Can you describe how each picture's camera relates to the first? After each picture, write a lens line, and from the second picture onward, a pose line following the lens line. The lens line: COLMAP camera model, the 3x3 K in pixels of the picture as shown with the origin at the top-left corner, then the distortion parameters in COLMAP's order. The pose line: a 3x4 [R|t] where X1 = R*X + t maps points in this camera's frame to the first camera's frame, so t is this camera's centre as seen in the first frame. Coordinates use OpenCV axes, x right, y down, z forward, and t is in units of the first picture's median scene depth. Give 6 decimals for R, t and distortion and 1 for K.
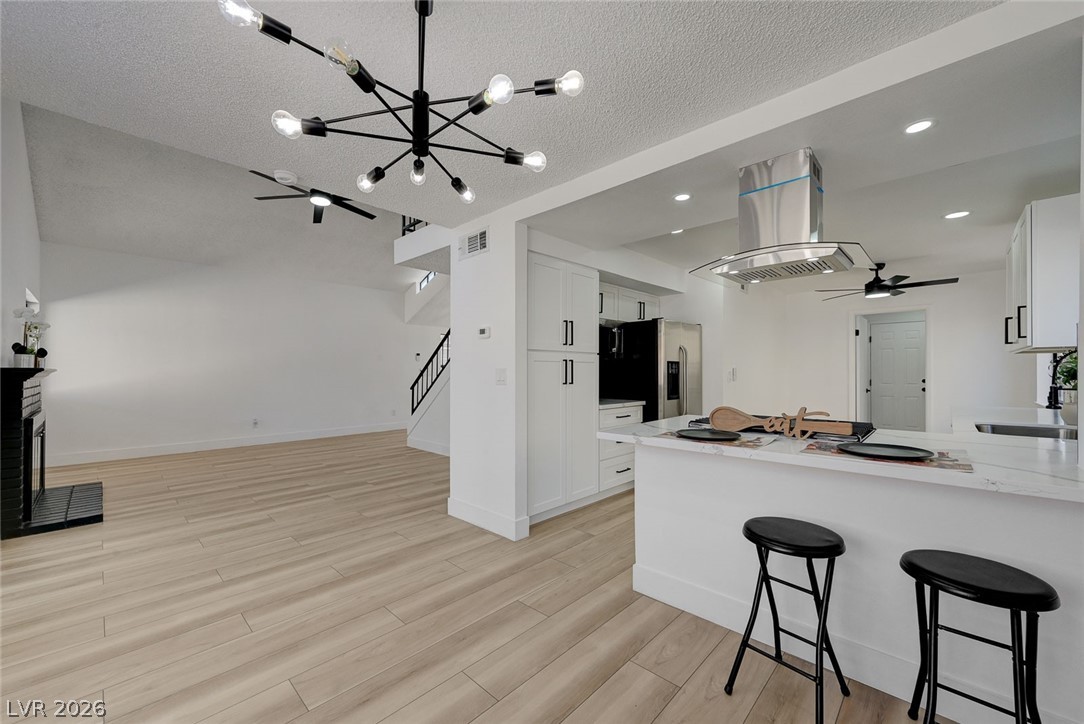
lens RADIAL K [[423.7, 0, 540.8], [0, 423.7, 367.5], [0, 0, 1]] dist [0.003647, 0.000279]
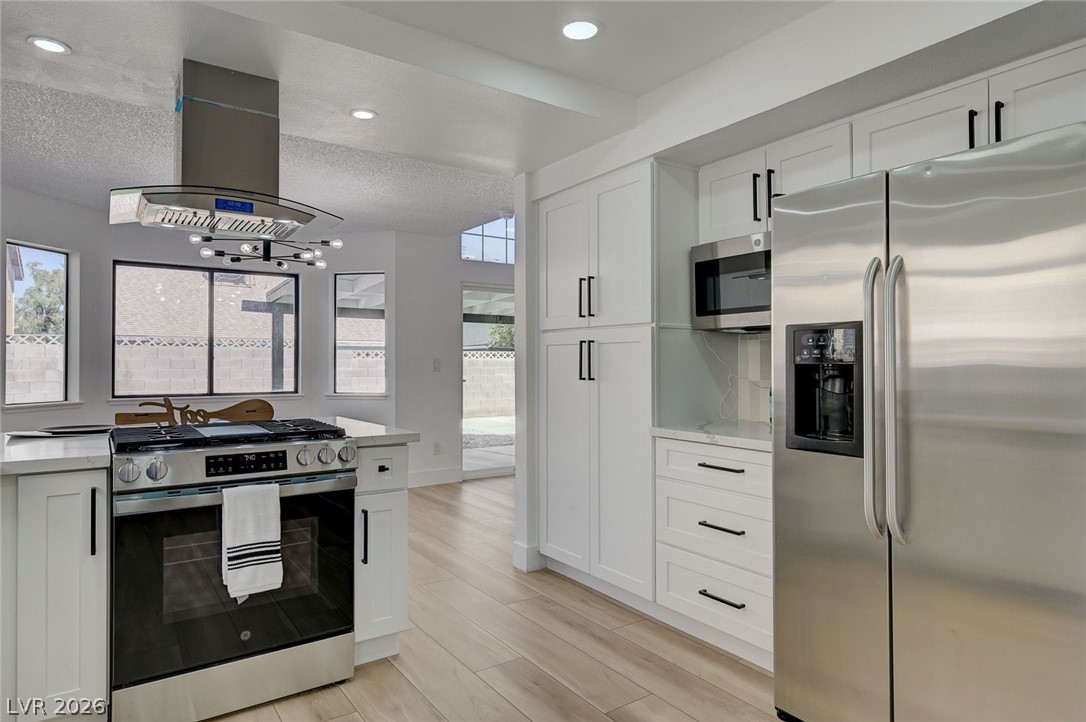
lens RADIAL K [[634.4, 0, 544.4], [0, 634.4, 355.7], [0, 0, 1]] dist [0.006985, -0.001550]
pose [[-0.195312, -0.010811, -0.980681, 1.062907], [0.009334, 0.999873, -0.012881, 0.016254], [0.980697, -0.011669, -0.195187, 1.213317]]
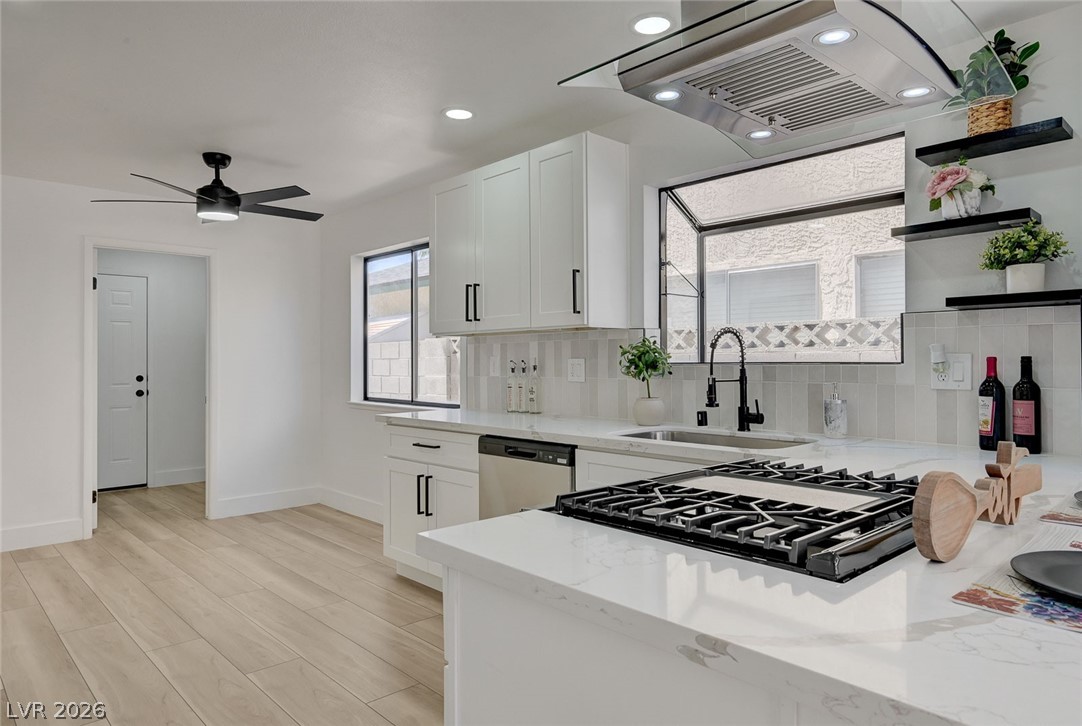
lens RADIAL K [[693.9, 0, 540.1], [0, 693.9, 362.2], [0, 0, 1]] dist [0.008265, 0.000850]
pose [[0.060260, -0.004248, 0.998174, -0.051239], [-0.002533, 0.999987, 0.004409, 0.007339], [-0.998179, -0.002794, 0.060249, 0.823539]]
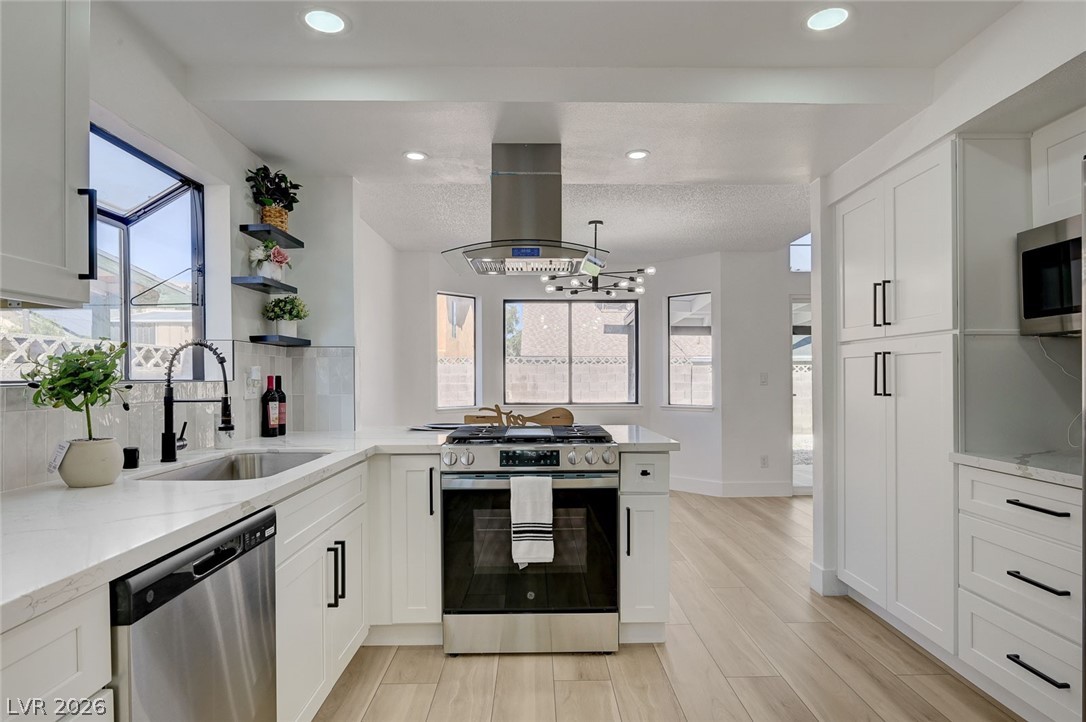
lens RADIAL K [[599.6, 0, 547.2], [0, 599.6, 377.8], [0, 0, 1]] dist [-0.011582, 0.001610]
pose [[-0.709225, 0.003311, -0.704975, 1.005379], [0.010550, 0.999927, -0.005918, 0.016724], [0.704904, -0.011634, -0.709208, 1.349574]]
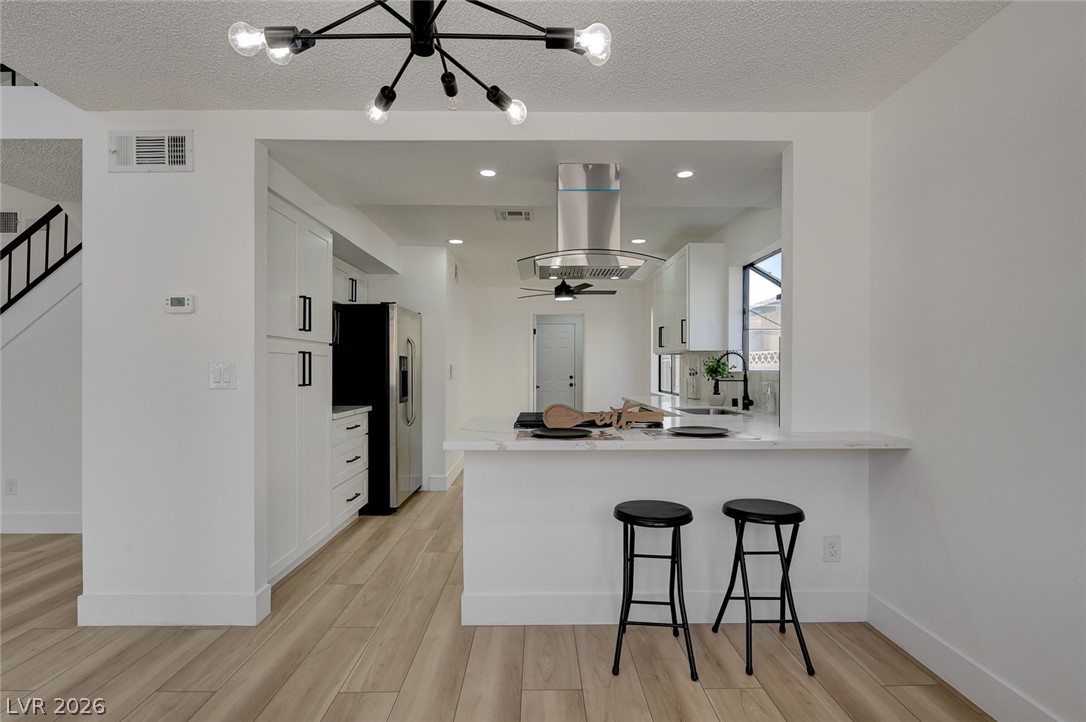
lens RADIAL K [[531.3, 0, 542.0], [0, 531.3, 367.8], [0, 0, 1]] dist [-0.001006, -0.001008]
pose [[0.715439, 0.001435, 0.698673, -0.296157], [-0.006083, 0.999973, 0.004176, 0.002496], [-0.698648, -0.007238, 0.715429, 0.094818]]
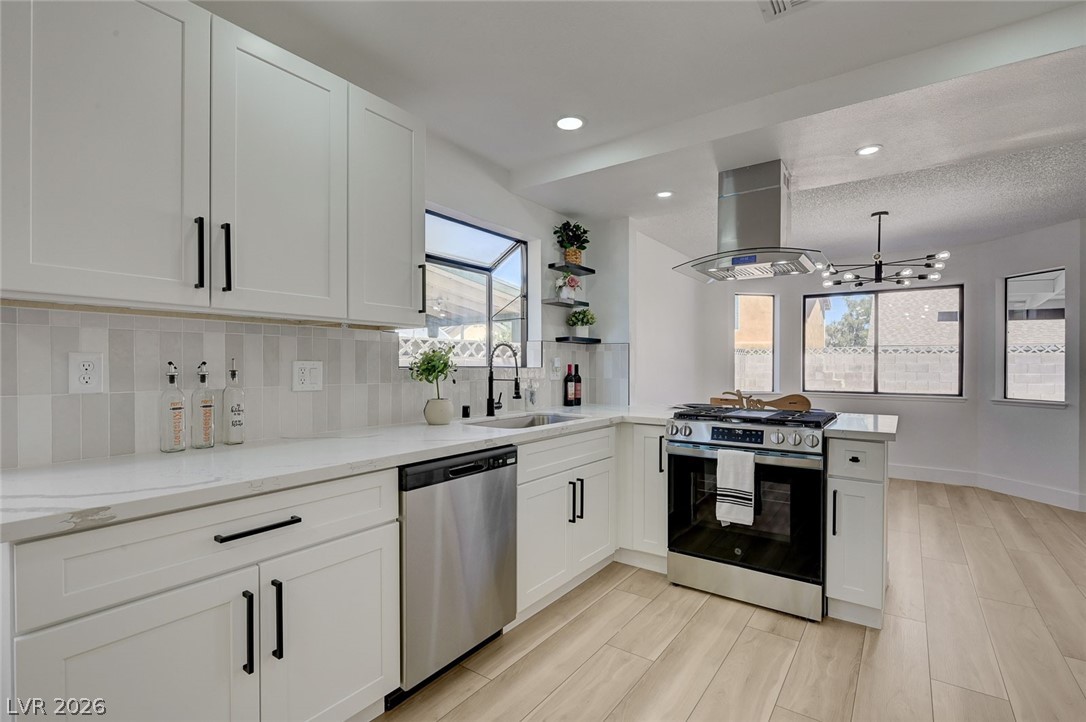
lens RADIAL K [[502.3, 0, 547.9], [0, 502.3, 368.3], [0, 0, 1]] dist [-0.005324, -0.000335]
pose [[-0.990204, -0.002454, -0.139607, 0.868029], [-0.001804, 0.999987, -0.004783, 0.018020], [0.139617, -0.004484, -0.990195, 1.504783]]
